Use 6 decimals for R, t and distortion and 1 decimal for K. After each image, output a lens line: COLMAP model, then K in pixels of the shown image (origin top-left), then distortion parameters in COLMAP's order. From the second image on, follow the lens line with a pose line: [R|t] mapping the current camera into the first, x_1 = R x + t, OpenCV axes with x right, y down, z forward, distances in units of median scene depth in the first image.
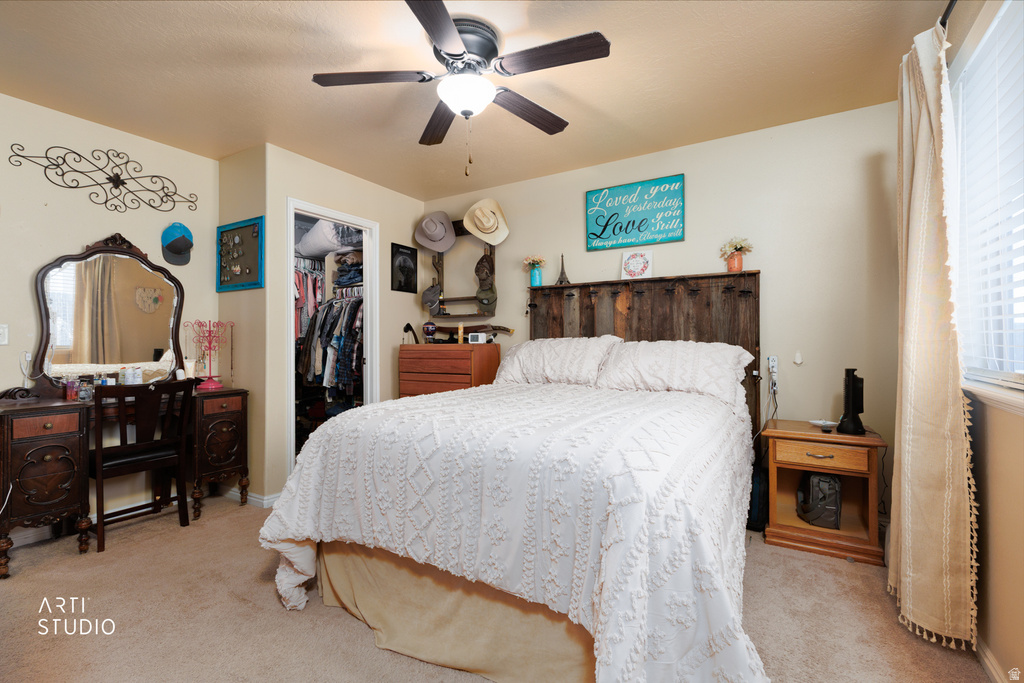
lens RADIAL K [[457.6, 0, 515.3], [0, 457.6, 339.3], [0, 0, 1]] dist [0.008593, -0.002134]
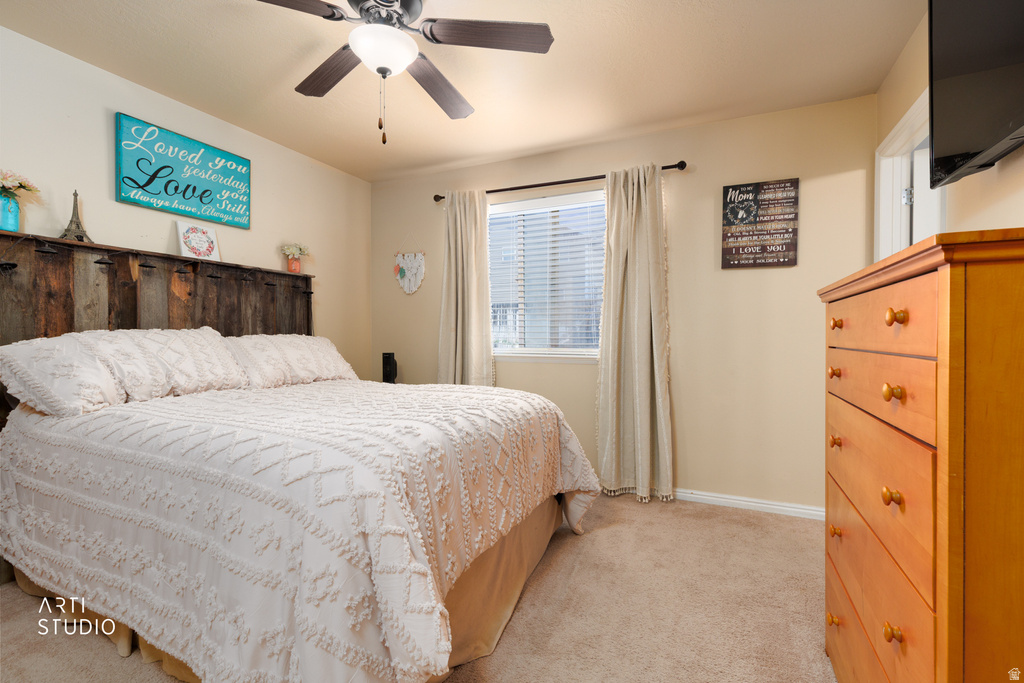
lens RADIAL K [[457.6, 0, 509.6], [0, 457.6, 338.0], [0, 0, 1]] dist [0.008593, -0.002134]
pose [[-0.092515, -0.003042, 0.995707, -0.639893], [-0.004703, 0.999986, 0.002618, 0.005452], [-0.995700, -0.004441, -0.092528, 0.546146]]
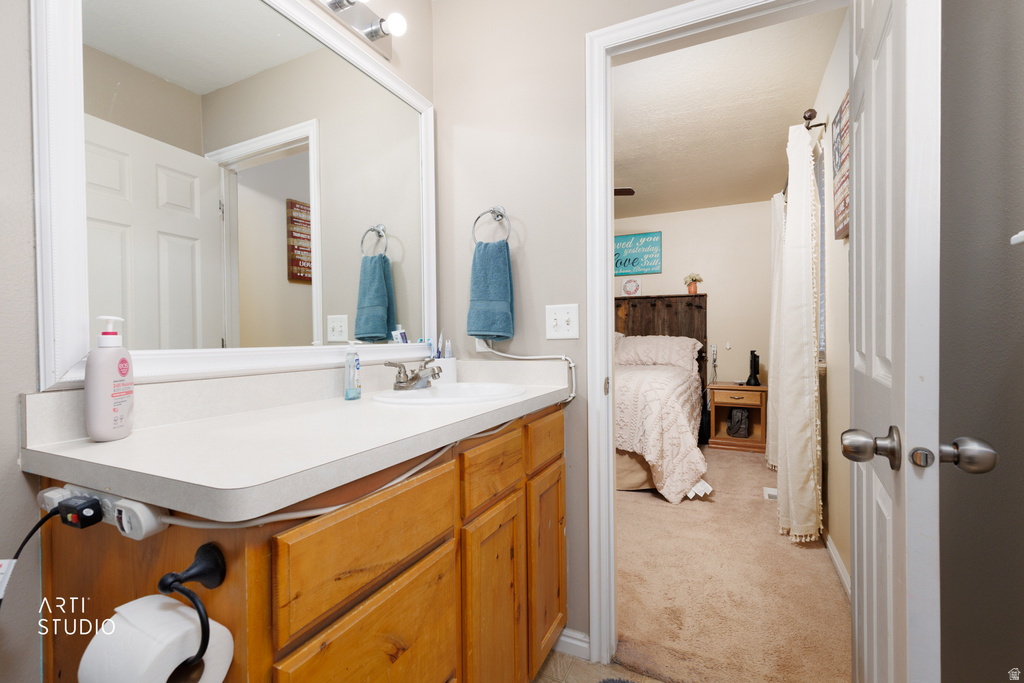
lens RADIAL K [[457.6, 0, 510.9], [0, 457.6, 342.0], [0, 0, 1]] dist [0.008593, -0.002134]
pose [[0.996904, -0.004655, 0.078491, -0.283652], [0.003302, 0.999844, 0.017364, -0.003876], [-0.078560, -0.017051, 0.996764, -0.559938]]
